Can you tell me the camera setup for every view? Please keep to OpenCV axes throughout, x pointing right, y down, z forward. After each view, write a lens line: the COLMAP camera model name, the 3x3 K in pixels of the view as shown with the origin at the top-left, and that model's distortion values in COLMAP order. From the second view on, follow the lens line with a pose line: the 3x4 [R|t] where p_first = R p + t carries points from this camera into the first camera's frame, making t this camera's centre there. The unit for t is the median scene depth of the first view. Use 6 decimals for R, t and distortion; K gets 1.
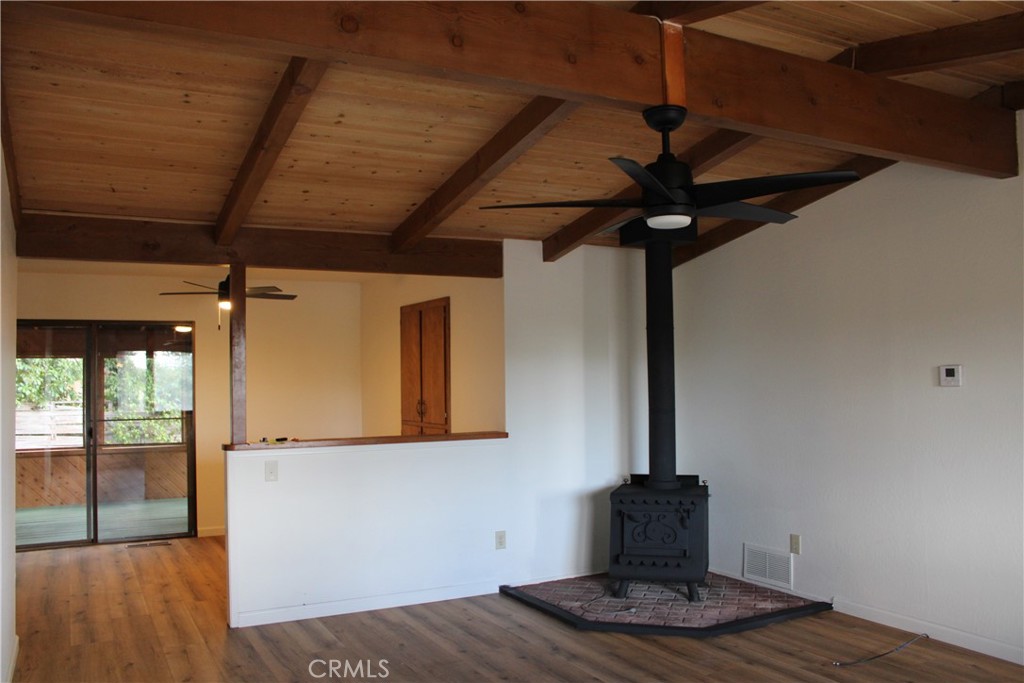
lens RADIAL K [[856.7, 0, 507.1], [0, 856.7, 339.4], [0, 0, 1]] dist [-0.161787, 0.142238]
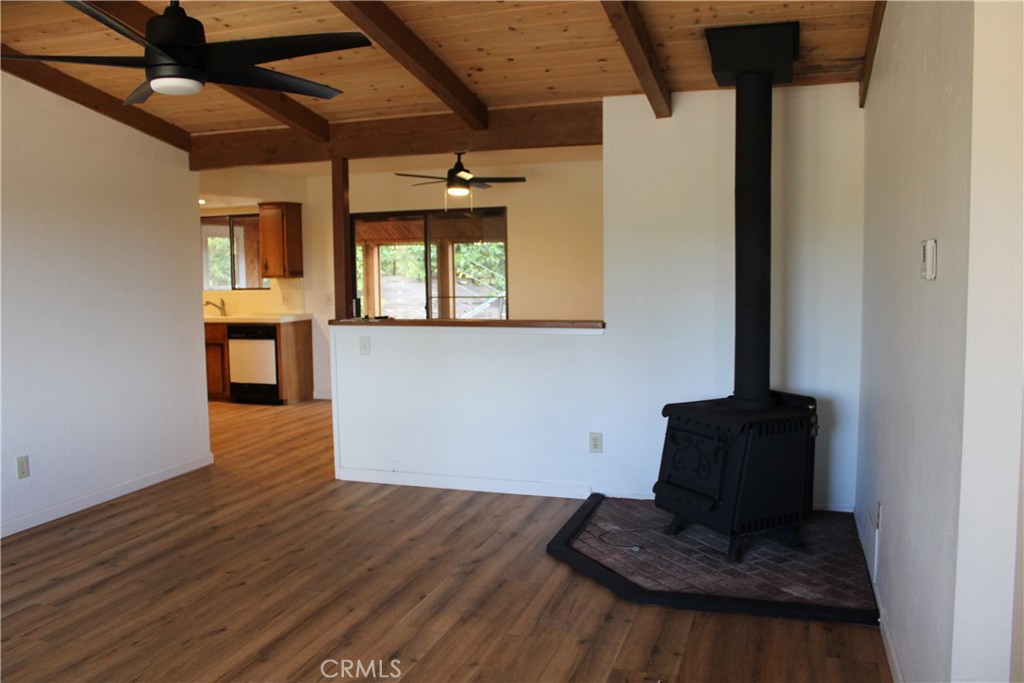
lens RADIAL K [[856.7, 0, 511.7], [0, 856.7, 337.9], [0, 0, 1]] dist [-0.161787, 0.142238]
pose [[0.685608, 0.066089, -0.724965, 0.662277], [0.034561, 0.991792, 0.123098, 0.016324], [0.727150, -0.109453, 0.677697, 0.394017]]
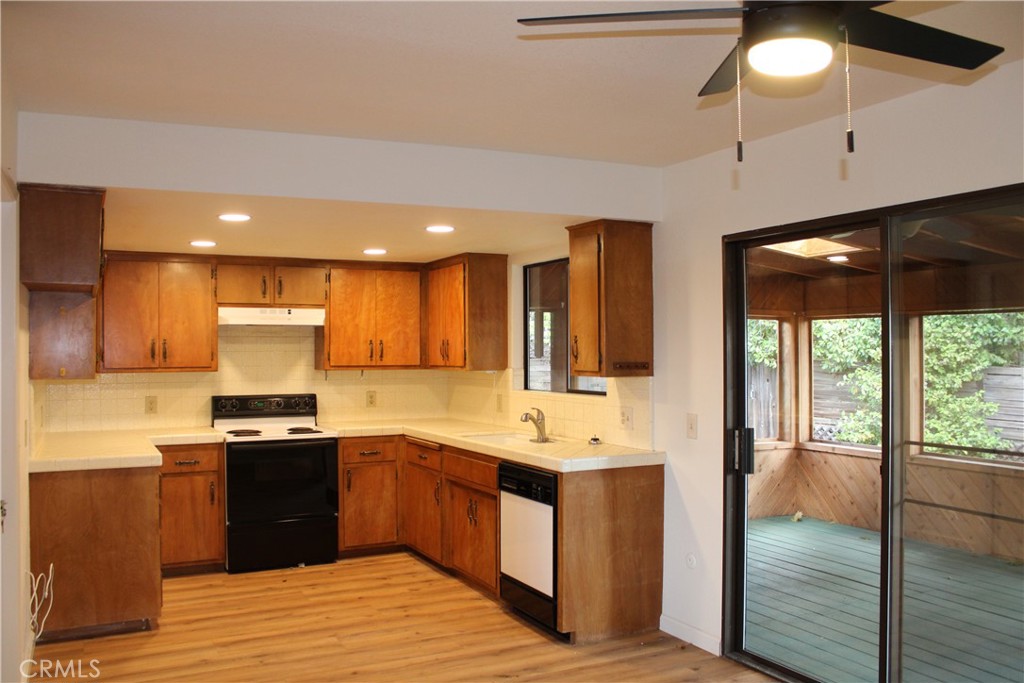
lens RADIAL K [[856.7, 0, 508.0], [0, 856.7, 338.2], [0, 0, 1]] dist [-0.161787, 0.142238]
pose [[-0.017734, -0.002168, -0.999840, -0.100705], [0.041132, 0.999150, -0.002897, 0.054226], [0.998996, -0.041177, -0.017630, 1.197360]]
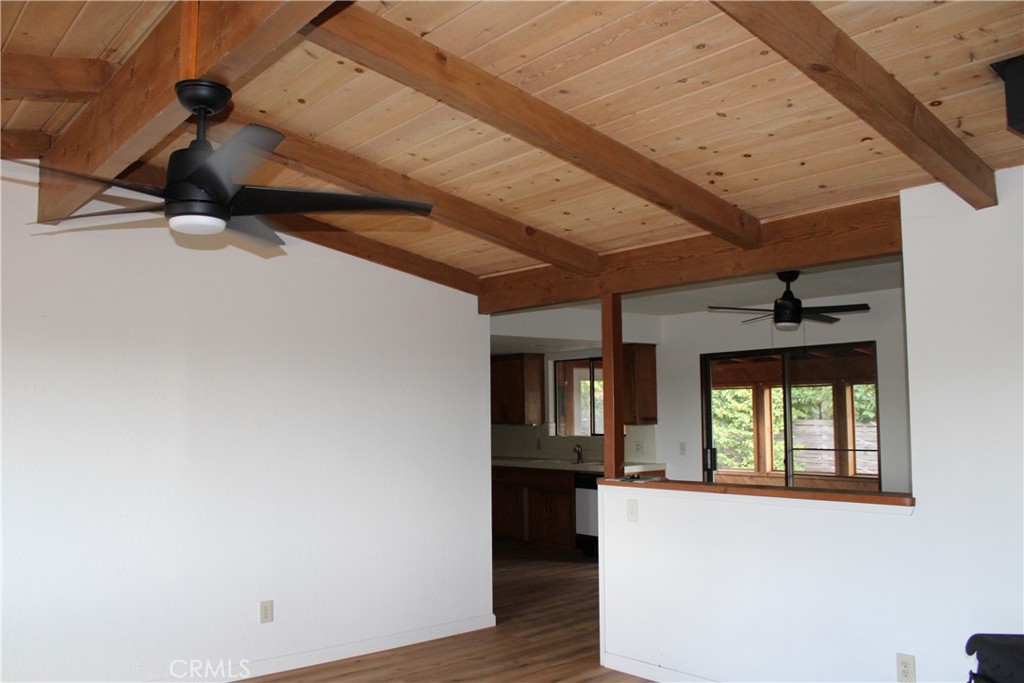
lens RADIAL K [[856.7, 0, 509.2], [0, 856.7, 340.3], [0, 0, 1]] dist [-0.161787, 0.142238]
pose [[0.206327, -0.069678, -0.975999, 0.624788], [0.047532, 0.996997, -0.061129, 0.020101], [0.977328, -0.033778, 0.209019, 0.687372]]
